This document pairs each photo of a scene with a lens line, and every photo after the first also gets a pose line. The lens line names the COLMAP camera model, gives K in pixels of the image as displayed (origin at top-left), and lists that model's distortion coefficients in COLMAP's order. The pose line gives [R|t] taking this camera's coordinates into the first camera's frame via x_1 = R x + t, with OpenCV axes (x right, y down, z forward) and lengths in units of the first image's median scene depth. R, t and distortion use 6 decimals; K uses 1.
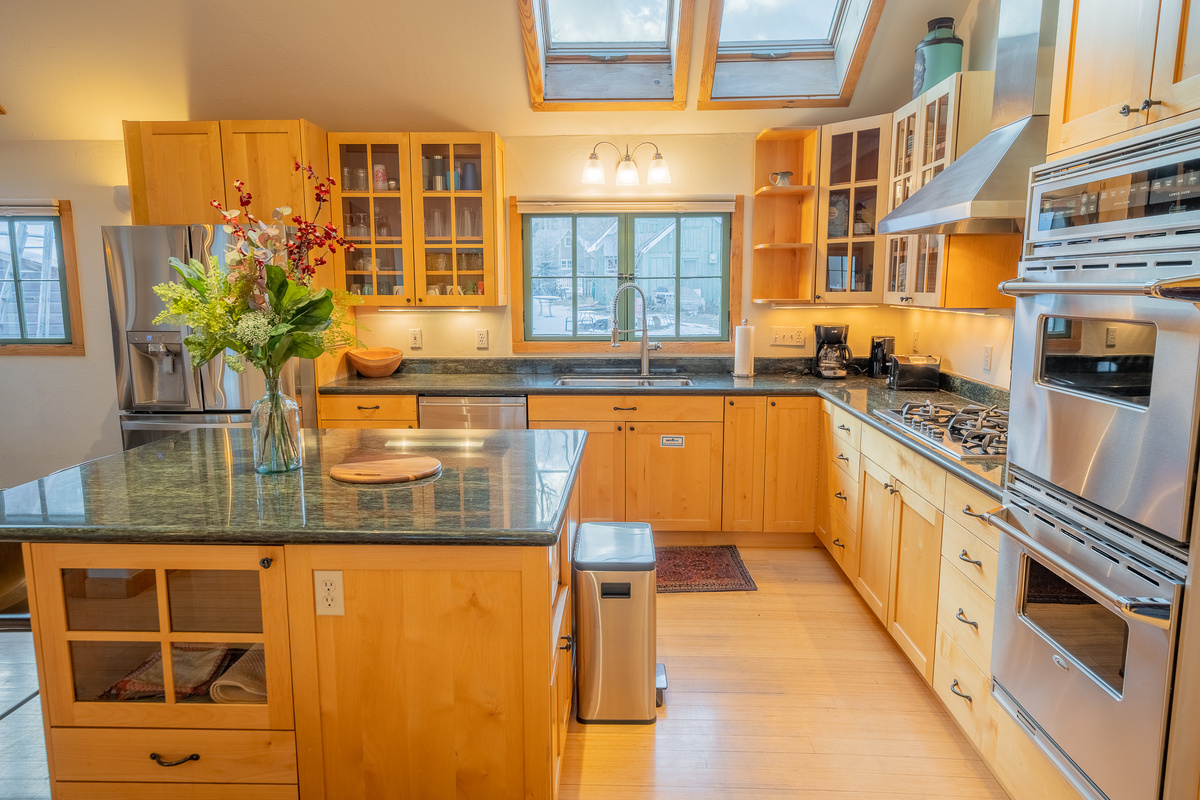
lens RADIAL K [[785.9, 0, 600.0], [0, 785.9, 400.0], [0, 0, 1]] dist [0.025560, -0.002239]
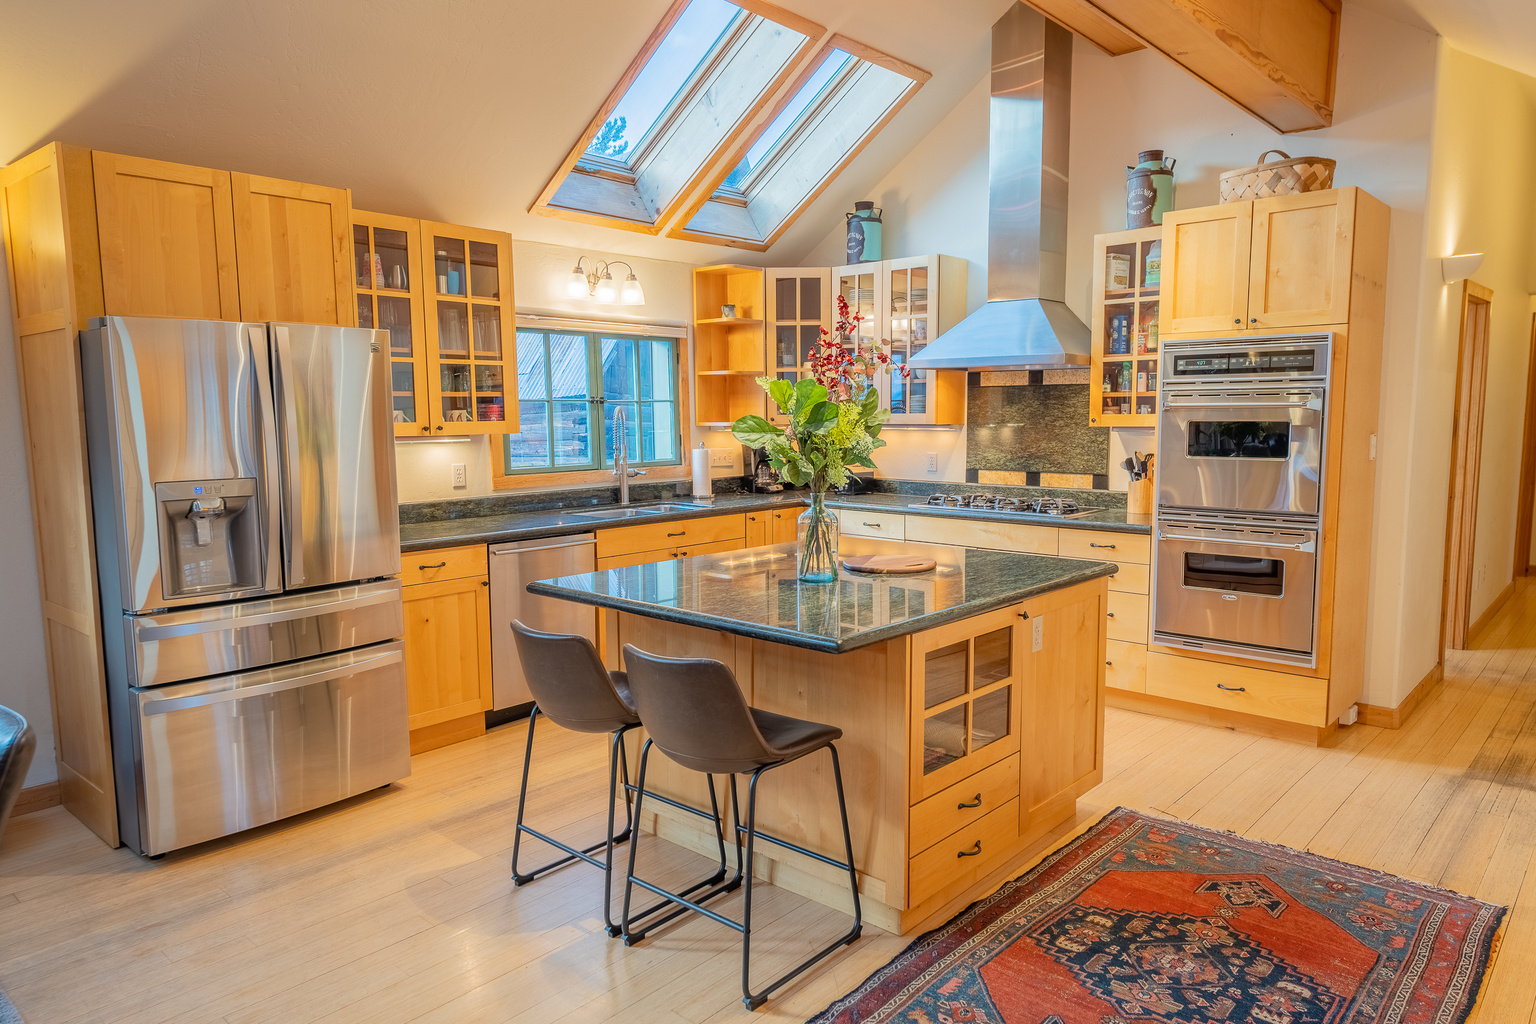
lens RADIAL K [[1006.0, 0, 768.0], [0, 1006.0, 512.0], [0, 0, 1]] dist [0.025560, -0.002239]
pose [[0.639868, -0.080823, 0.764223, -0.784970], [0.117938, 0.993001, 0.006271, -0.009950], [-0.759381, 0.086119, 0.644922, 0.095473]]
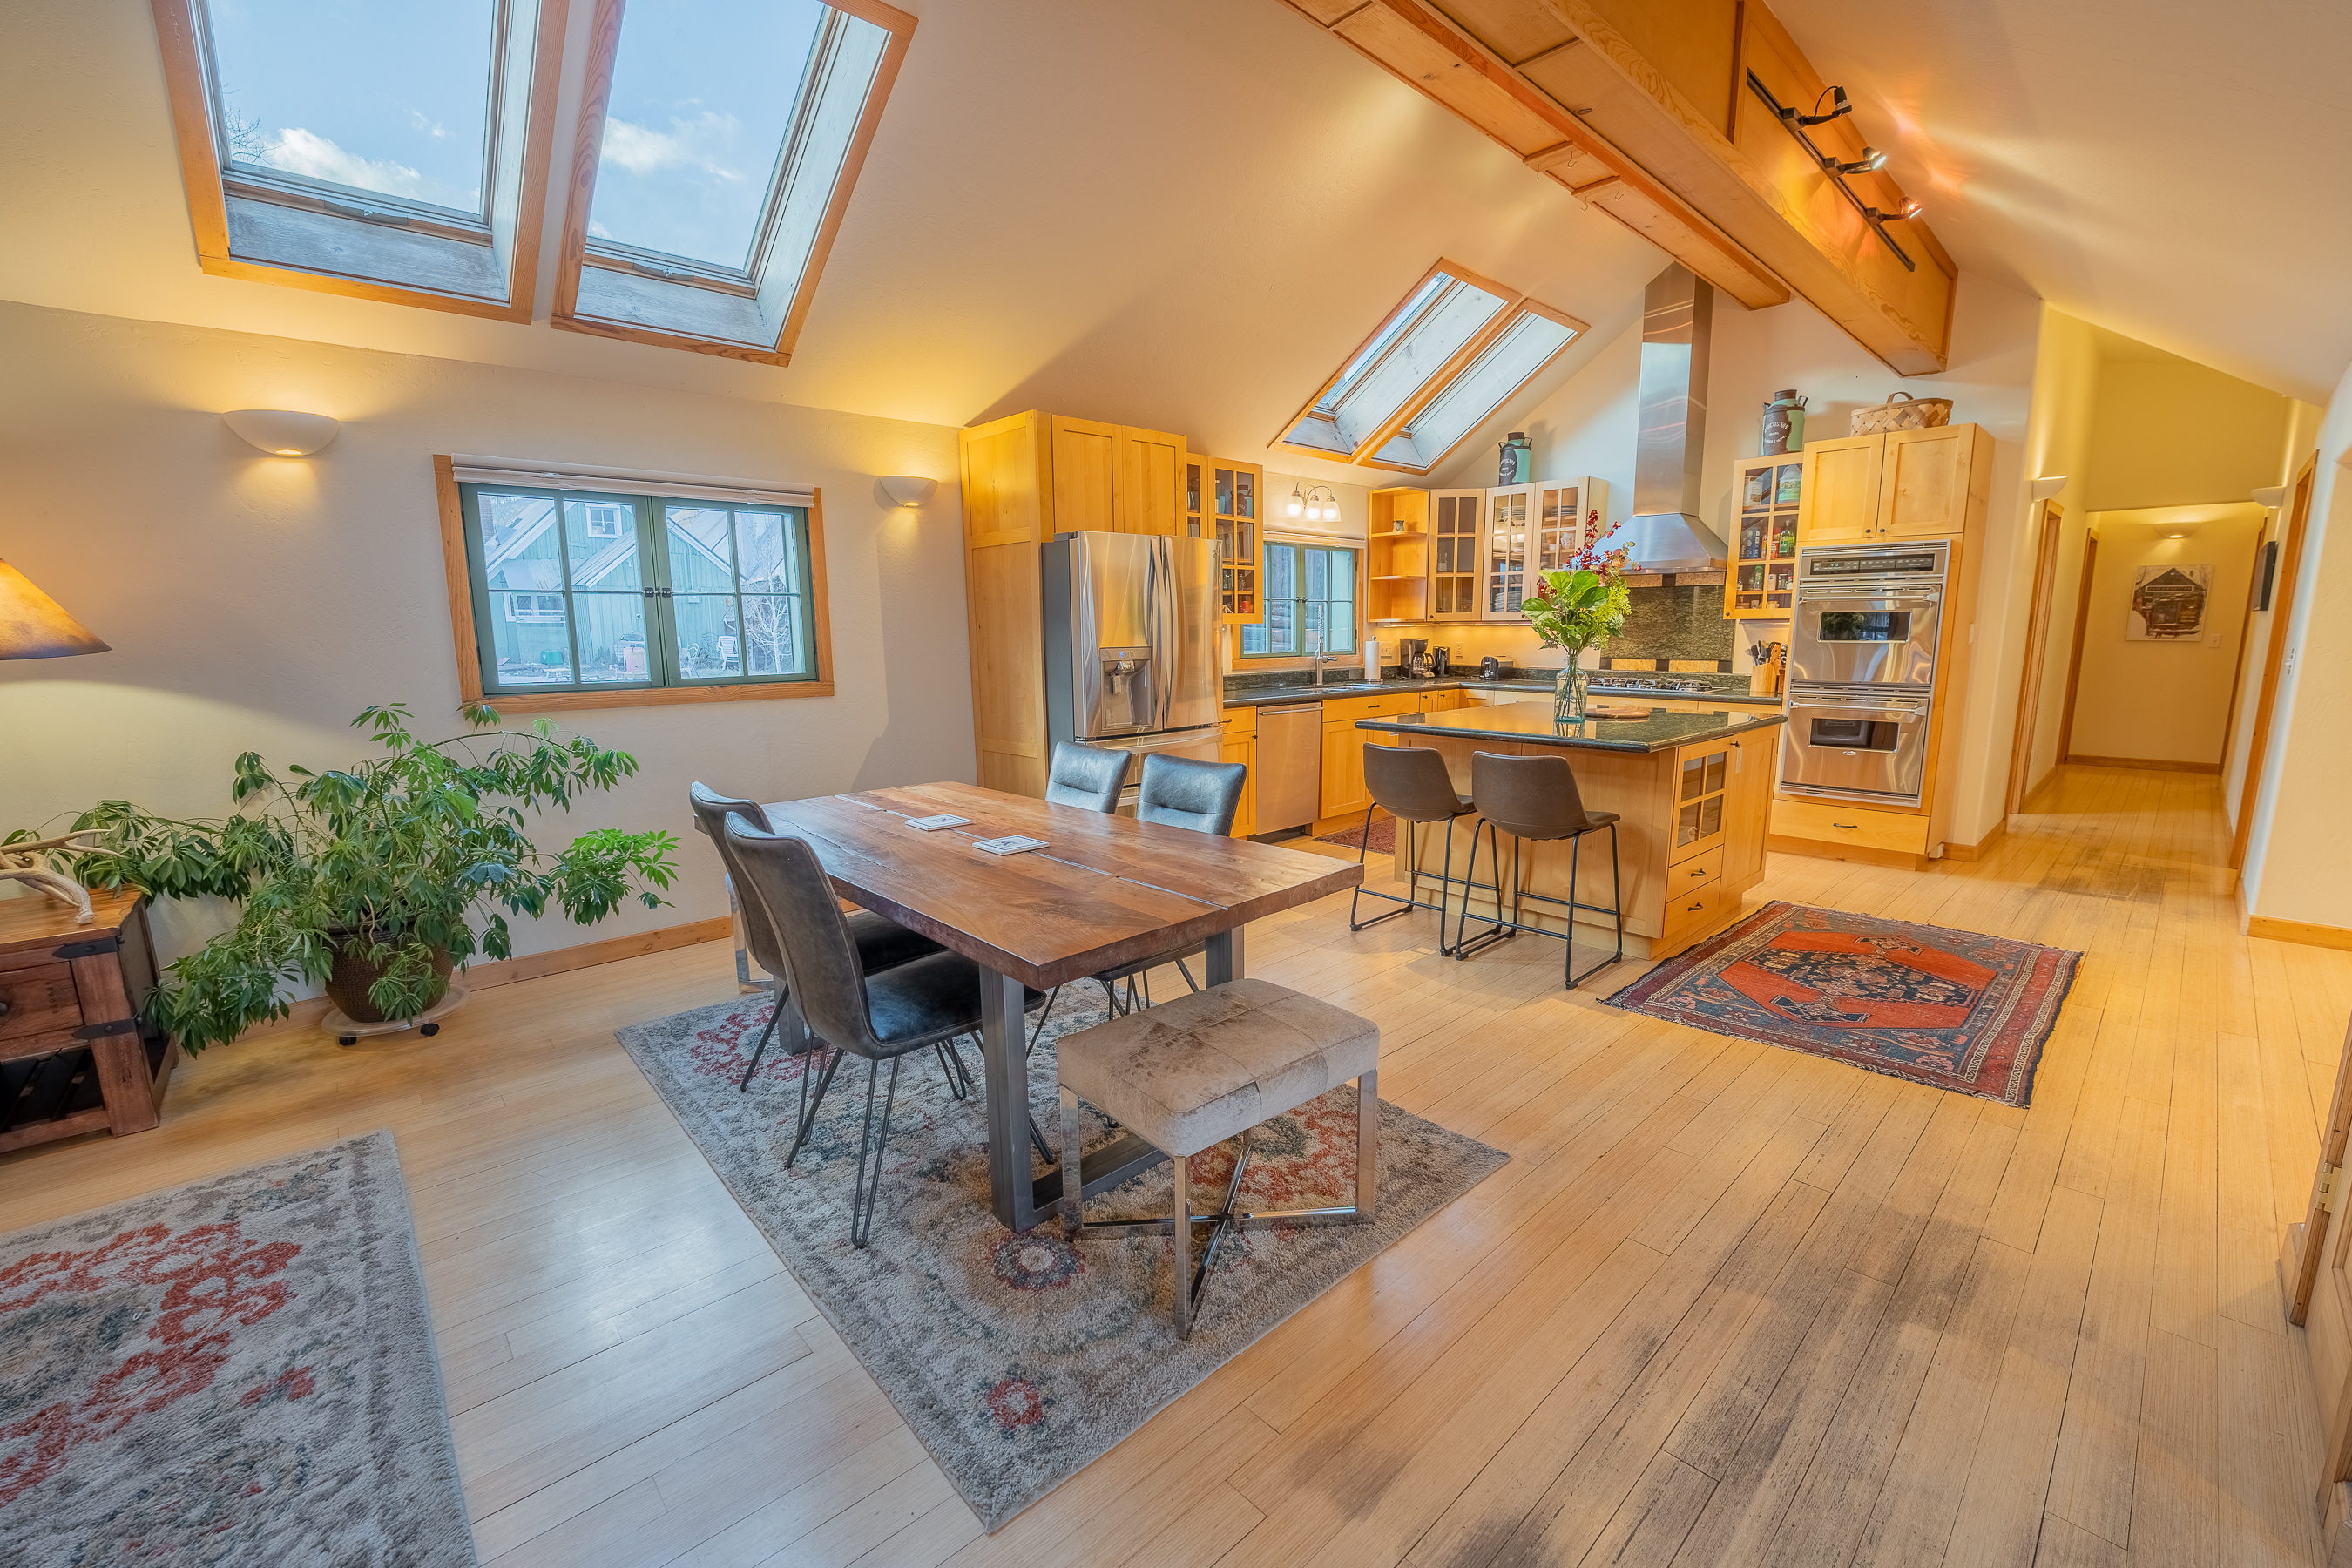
lens RADIAL K [[967.7, 0, 1185.6], [0, 967.7, 786.7], [0, 0, 1]] dist [-0.002116, -0.011257]
pose [[0.701559, -0.118856, 0.702629, -1.152062], [0.109966, 0.992239, 0.058047, 0.013856], [-0.704075, 0.036542, 0.709185, 0.131700]]
